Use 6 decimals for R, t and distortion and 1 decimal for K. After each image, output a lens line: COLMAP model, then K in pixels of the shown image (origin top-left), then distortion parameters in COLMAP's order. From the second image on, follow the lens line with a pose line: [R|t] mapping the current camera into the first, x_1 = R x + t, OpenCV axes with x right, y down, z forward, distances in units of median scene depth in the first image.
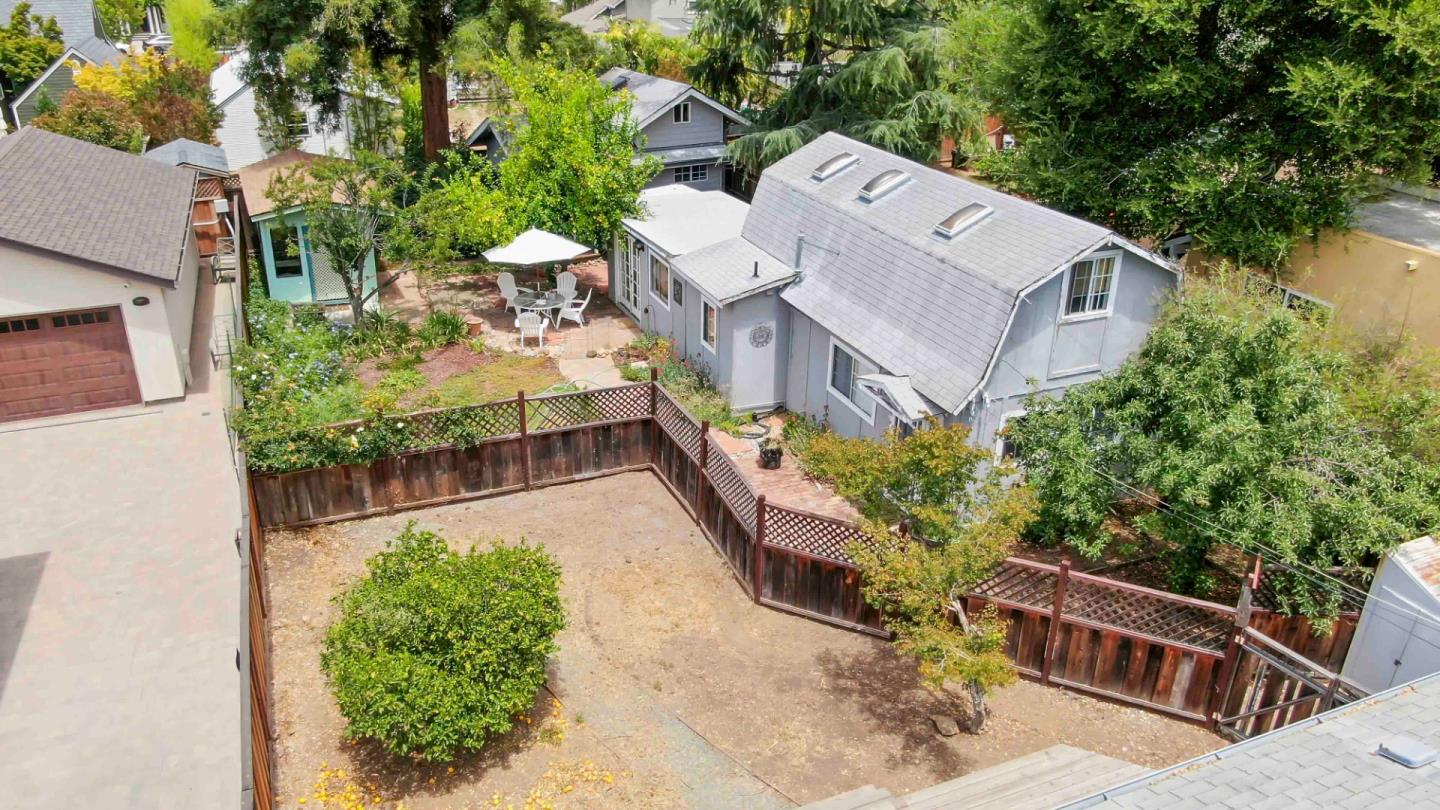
lens RADIAL K [[1048.7, 0, 700.2], [0, 1048.7, 413.9], [0, 0, 1]] dist [0.001678, -0.011872]
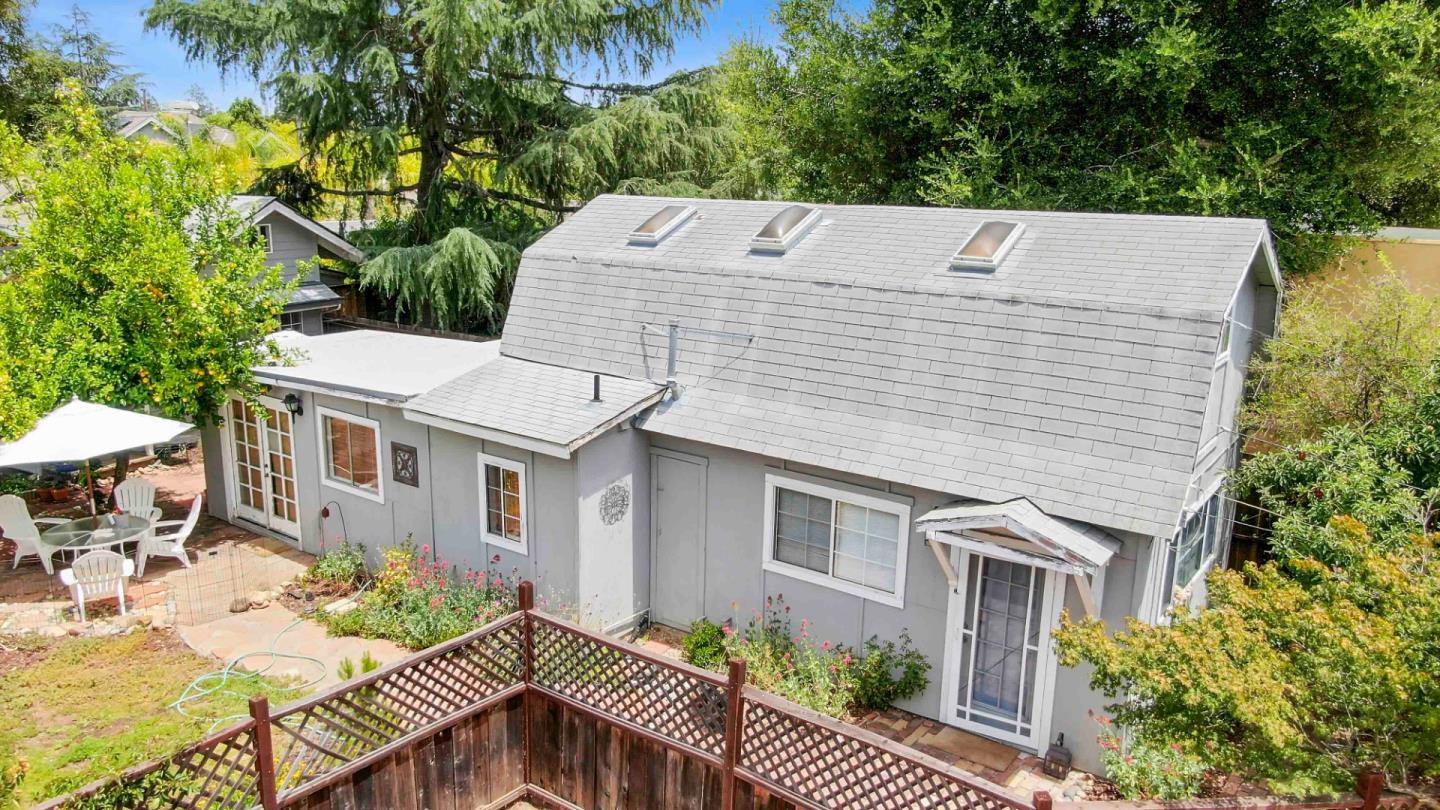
lens RADIAL K [[1048.7, 0, 710.7], [0, 1048.7, 402.4], [0, 0, 1]] dist [0.001678, -0.011872]
pose [[0.858886, -0.111005, 0.499993, -0.200643], [0.213245, 0.965095, -0.152047, -0.031928], [-0.465663, 0.237212, 0.852578, 0.524424]]
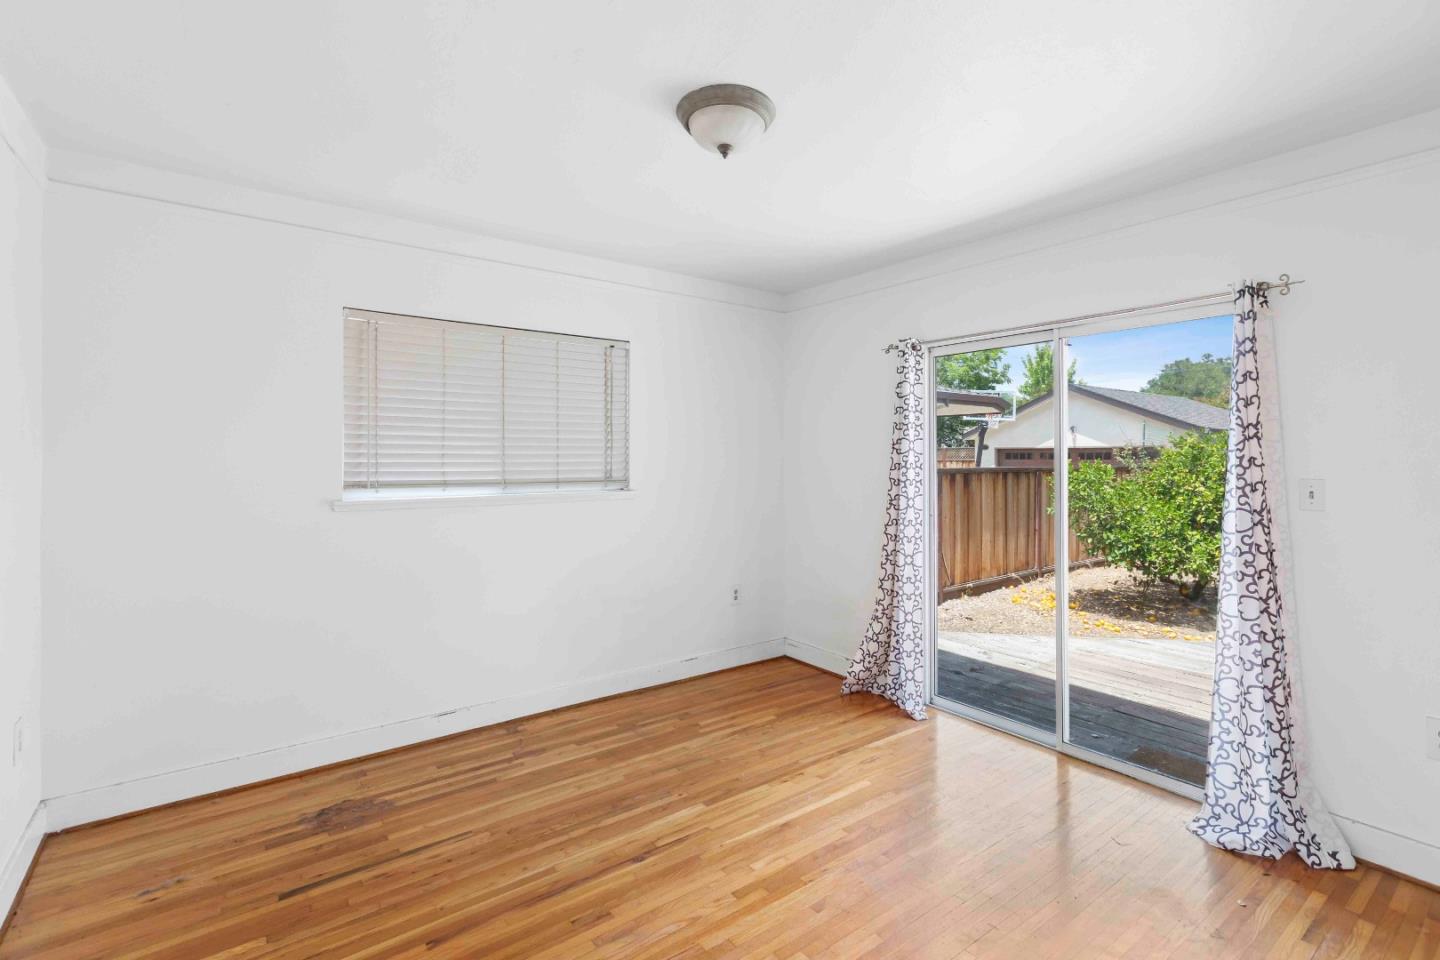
lens RADIAL K [[663.0, 0, 718.6], [0, 663.0, 466.2], [0, 0, 1]] dist [-0.000317, -0.001244]
pose [[0.259254, -0.005133, -0.965796, 0.194334], [-0.403026, 0.908184, -0.113013, 0.302798], [0.877700, 0.418540, 0.233381, 0.269598]]
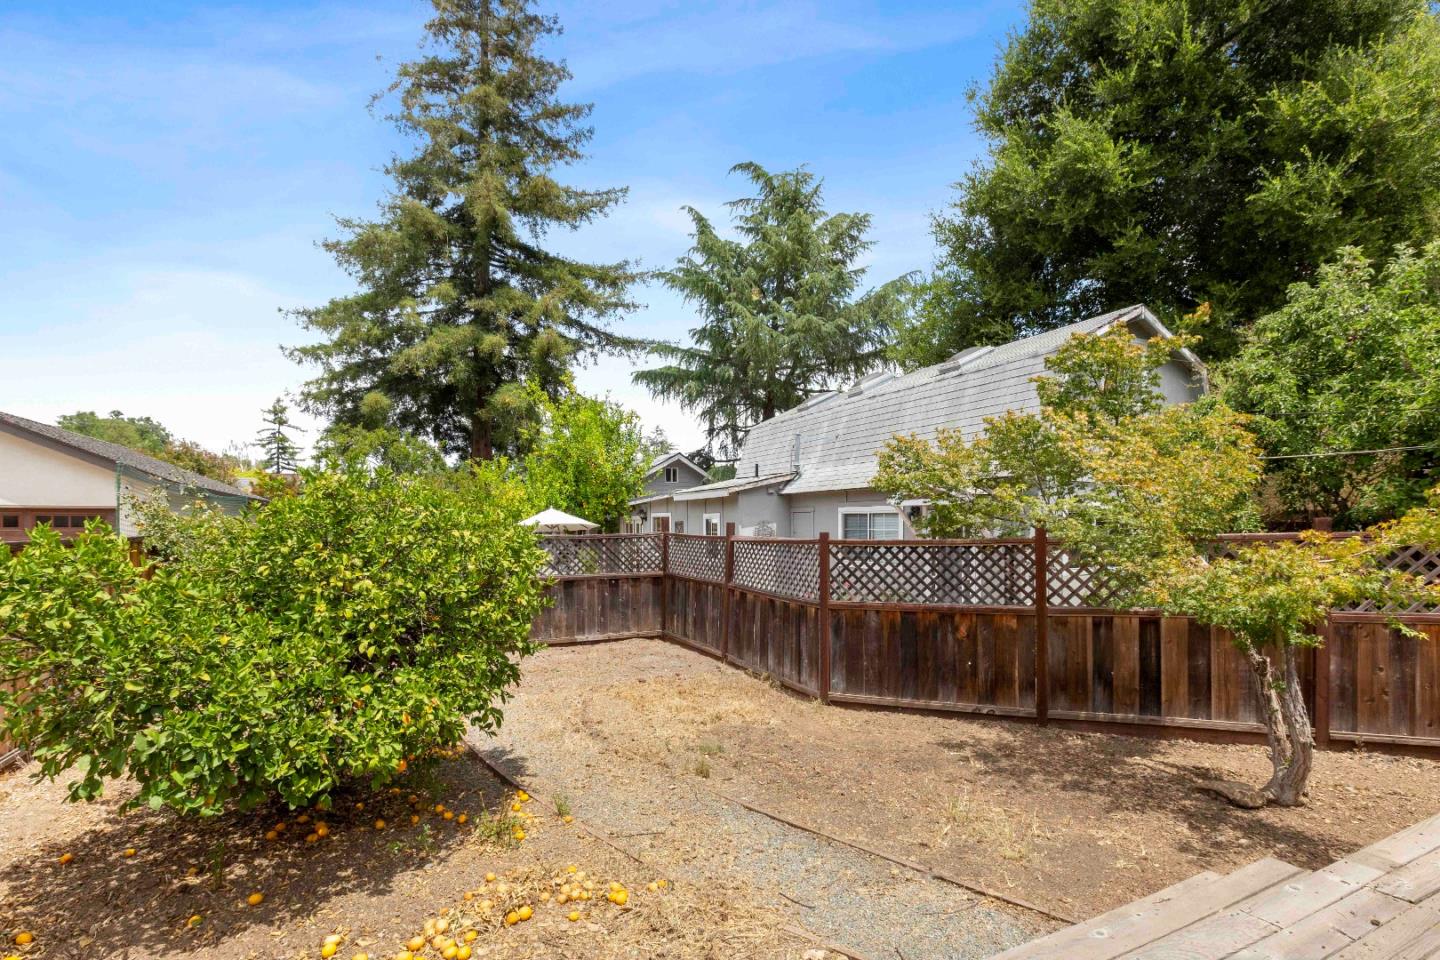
lens RADIAL K [[663.0, 0, 704.2], [0, 663.0, 537.1], [0, 0, 1]] dist [-0.000317, -0.001244]
pose [[0.998258, -0.016590, 0.056614, -0.042903], [0.038241, 0.912698, -0.406841, 0.215853], [-0.044922, 0.408297, 0.911743, 0.454123]]
